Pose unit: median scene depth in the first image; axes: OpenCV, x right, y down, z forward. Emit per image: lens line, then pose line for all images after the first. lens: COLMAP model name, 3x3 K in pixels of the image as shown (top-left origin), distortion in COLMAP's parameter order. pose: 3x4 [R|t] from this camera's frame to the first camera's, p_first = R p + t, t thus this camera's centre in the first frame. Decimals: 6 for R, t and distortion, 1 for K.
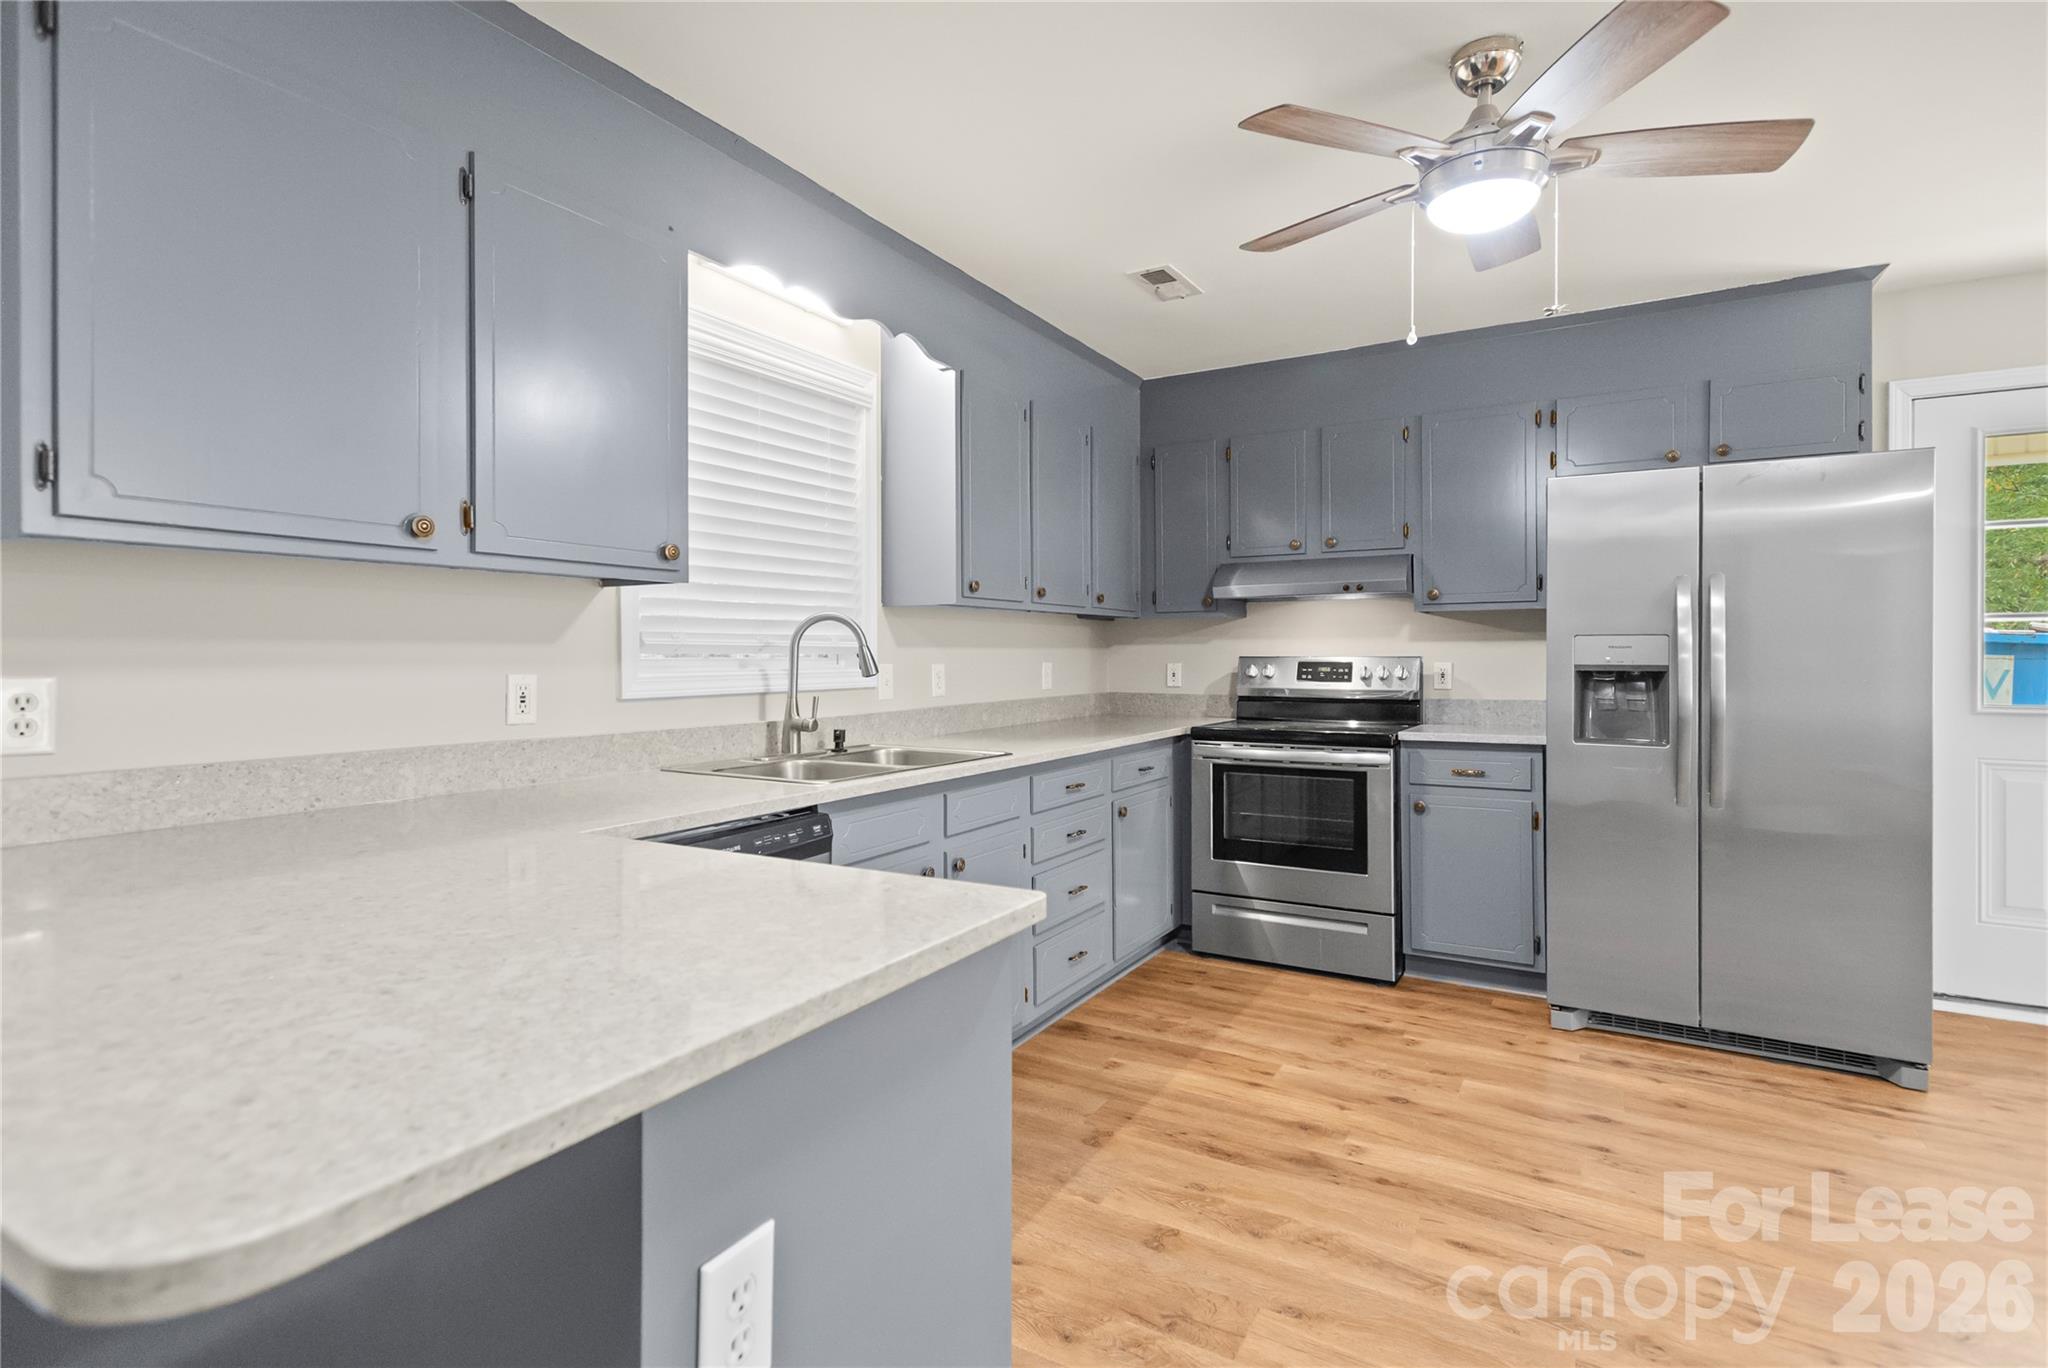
lens RADIAL K [[1005.4, 0, 1024.7], [0, 1005.4, 650.1], [0, 0, 1]] dist [0.019916, -0.005240]
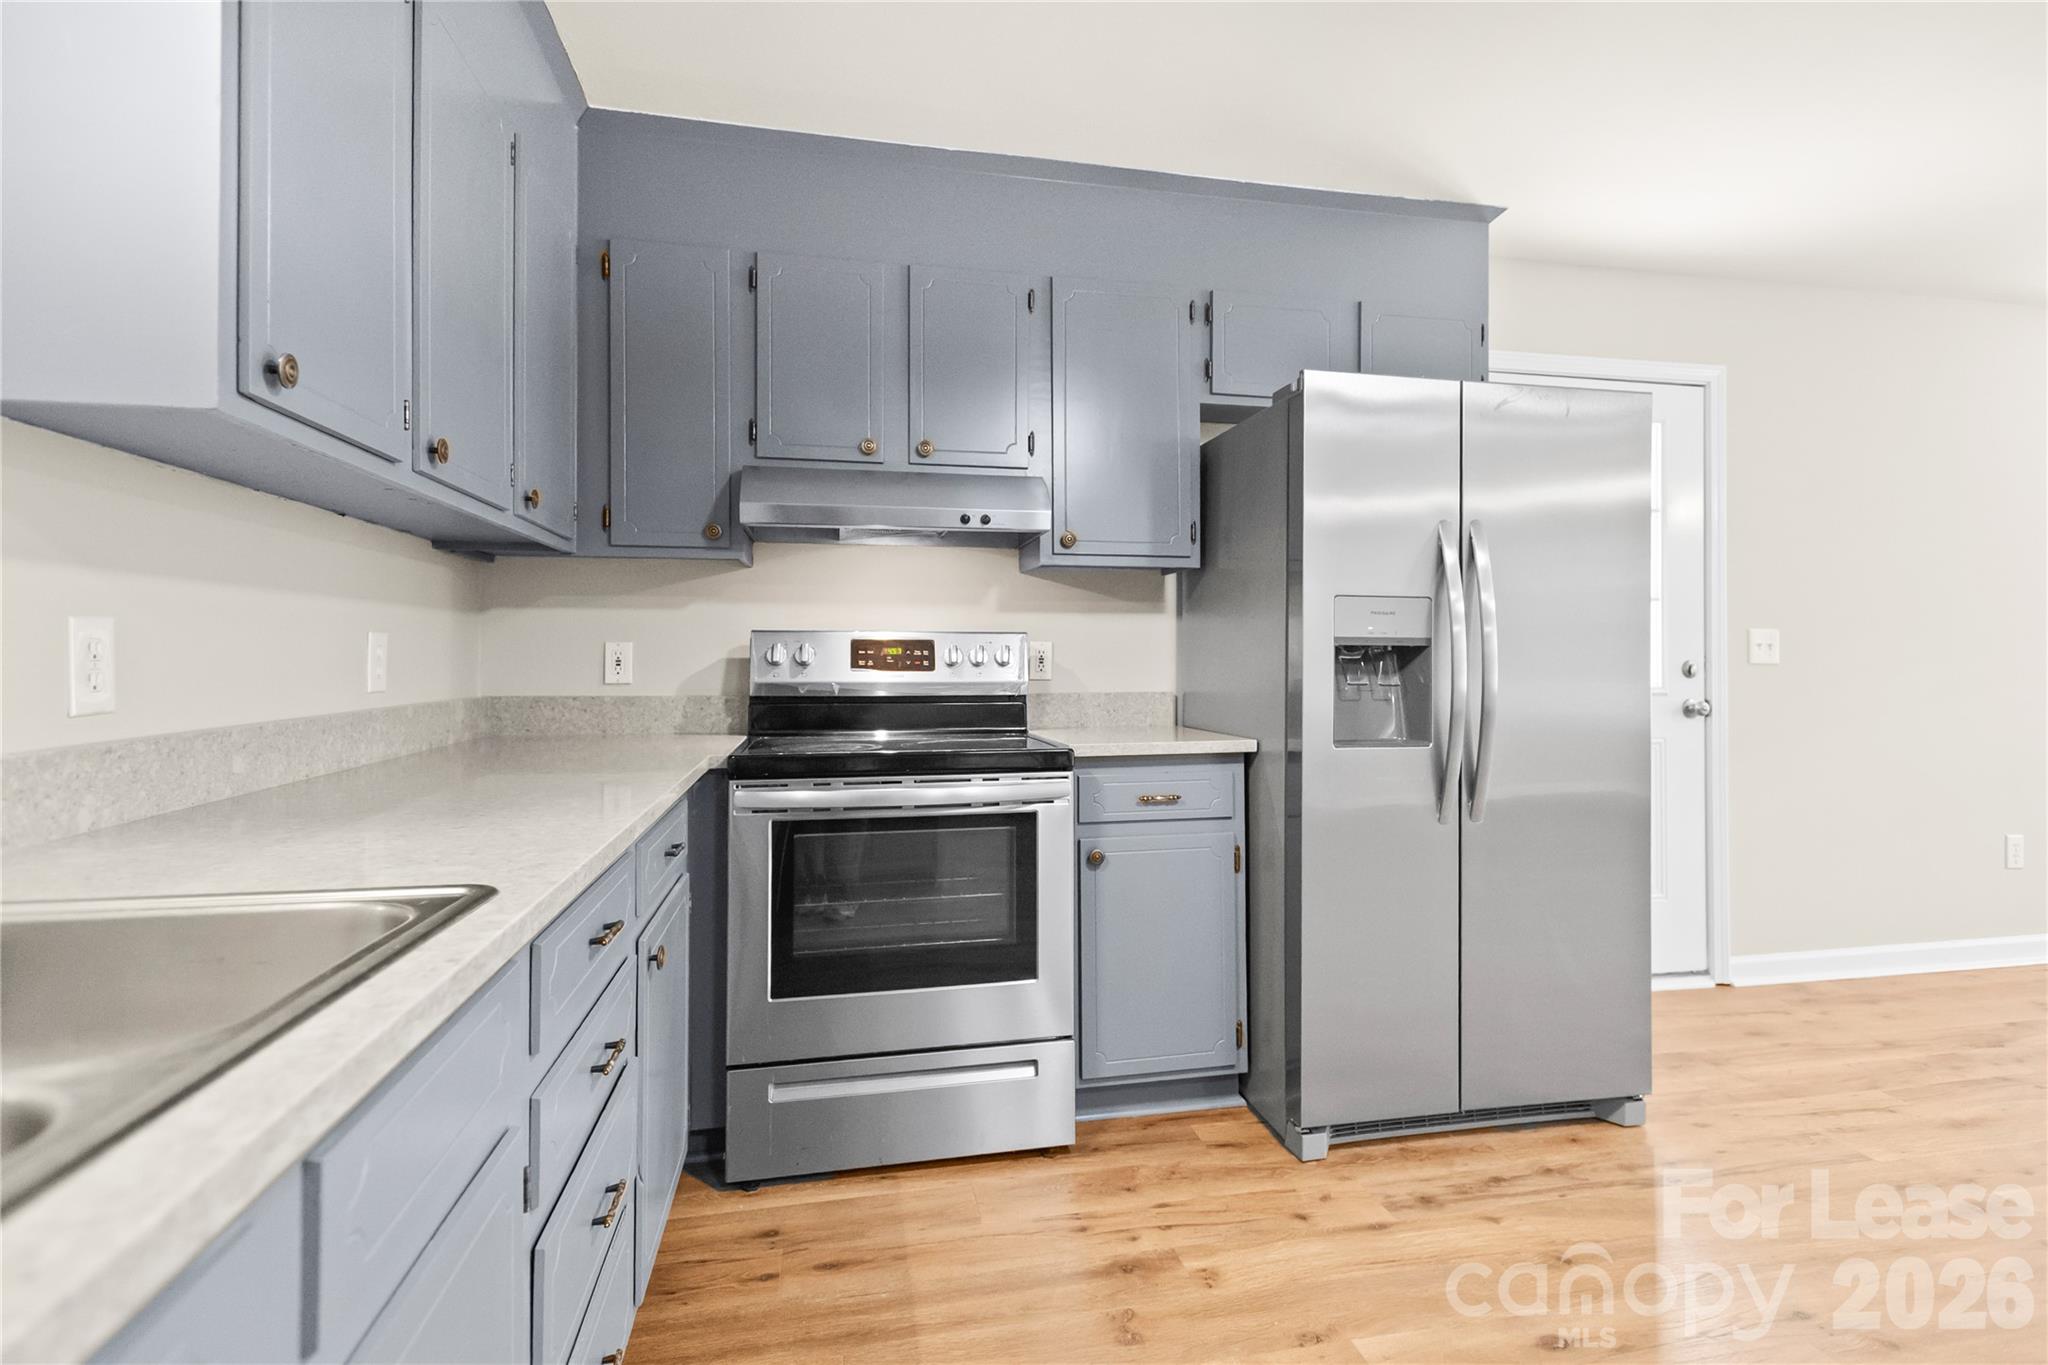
lens RADIAL K [[1005.4, 0, 1026.7], [0, 1005.4, 654.0], [0, 0, 1]] dist [0.019916, -0.005240]
pose [[0.749842, 0.006537, 0.661584, -0.075936], [-0.004821, 0.999979, -0.004416, 0.028620], [-0.661599, 0.000122, 0.749858, 0.571139]]
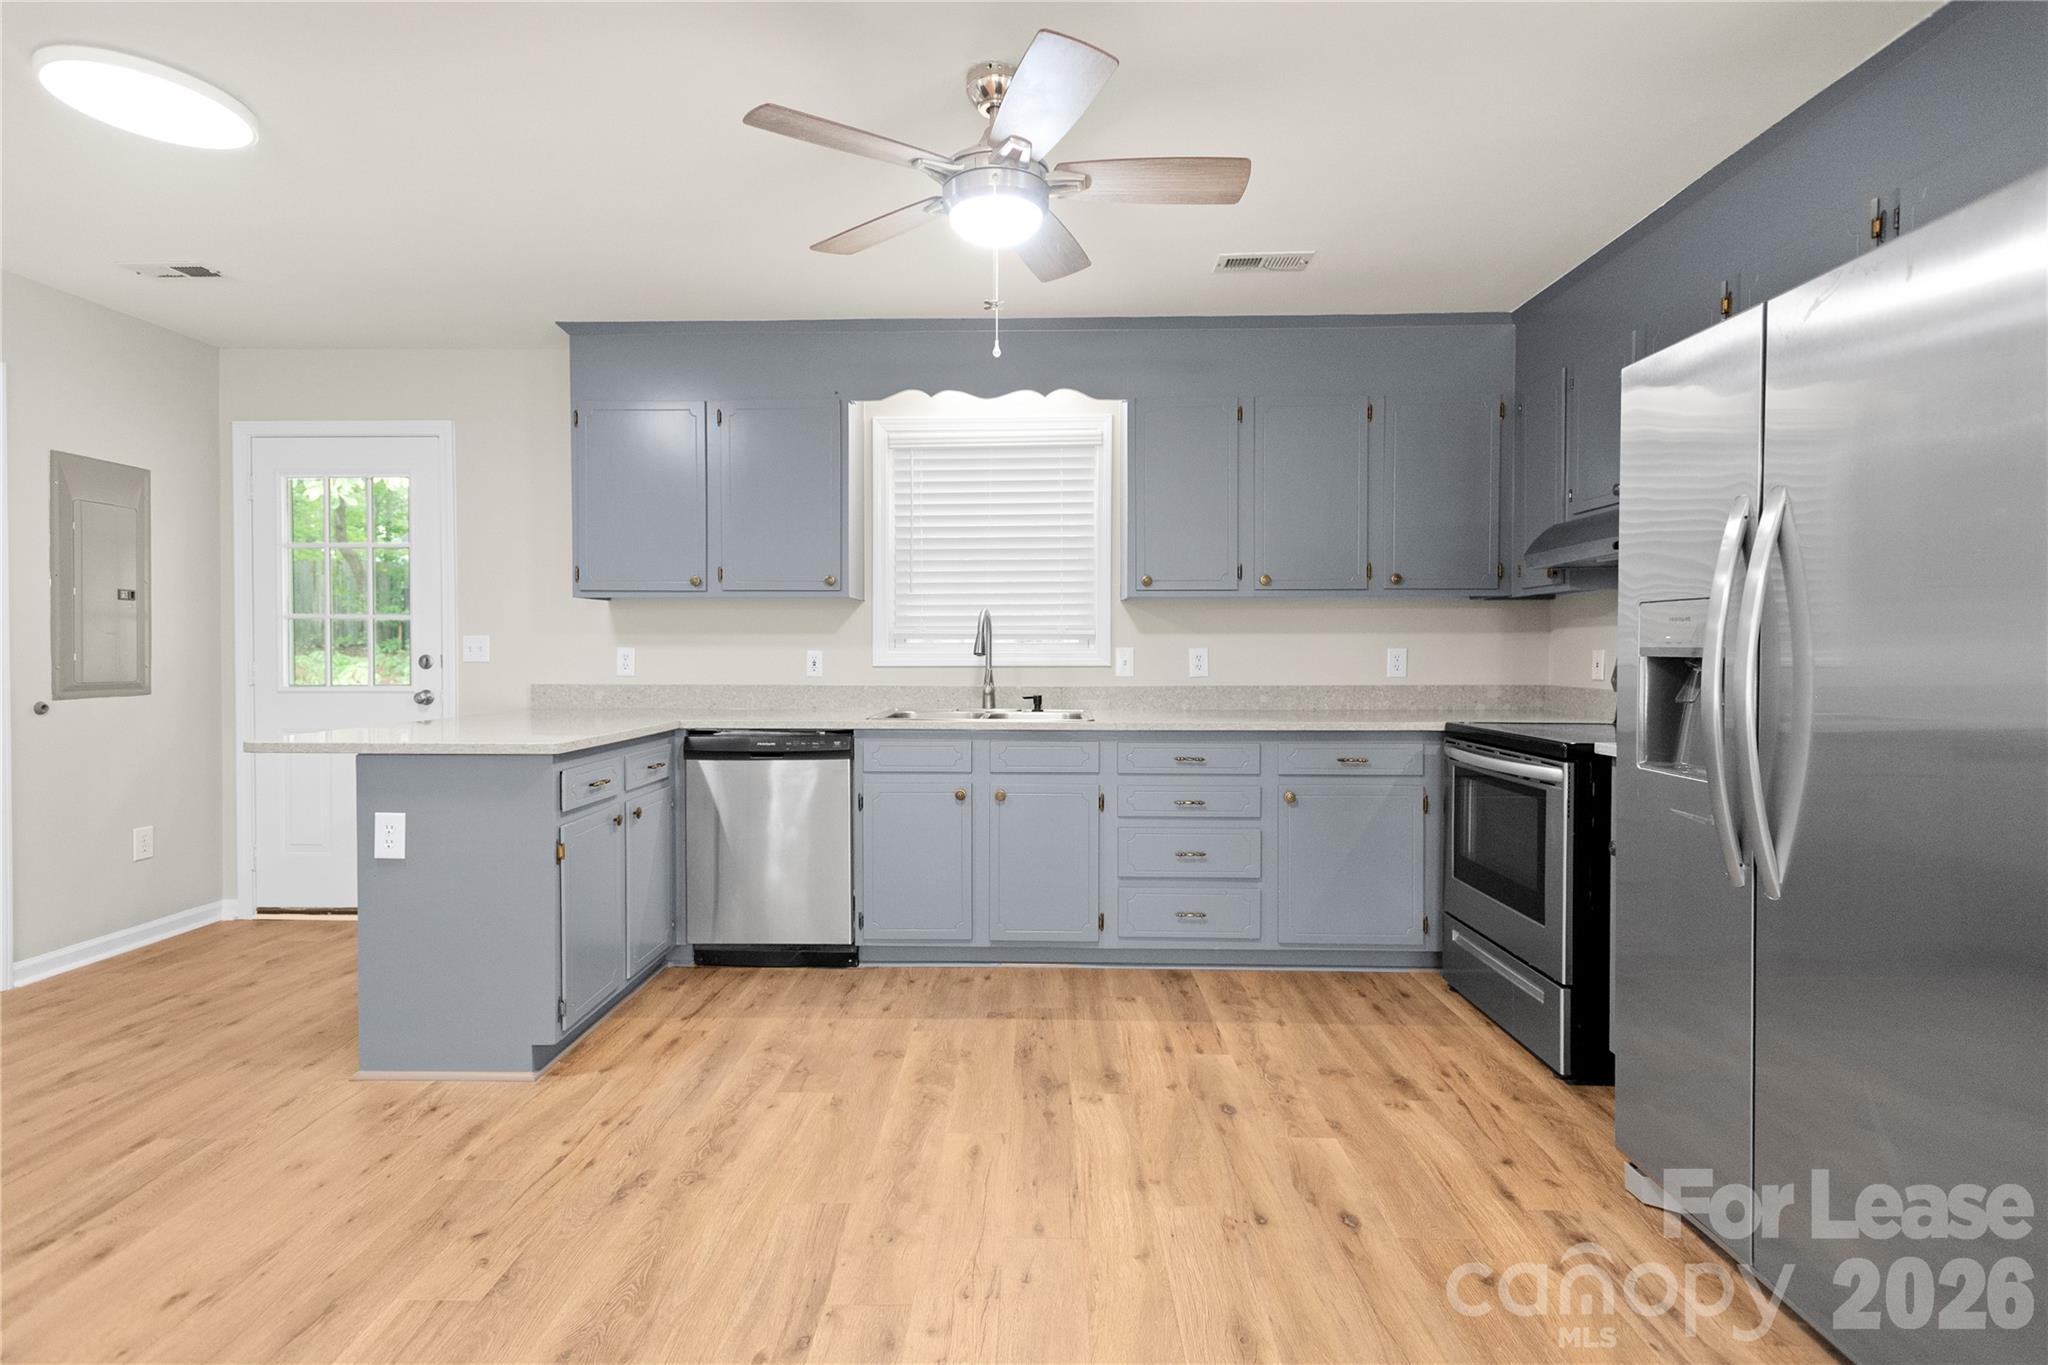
lens RADIAL K [[1005.4, 0, 1025.7], [0, 1005.4, 661.7], [0, 0, 1]] dist [0.019916, -0.005240]
pose [[0.461088, 0.012421, -0.887267, 0.876697], [0.004048, 0.999862, 0.016101, 0.010616], [0.887345, -0.011016, 0.460975, 0.320569]]
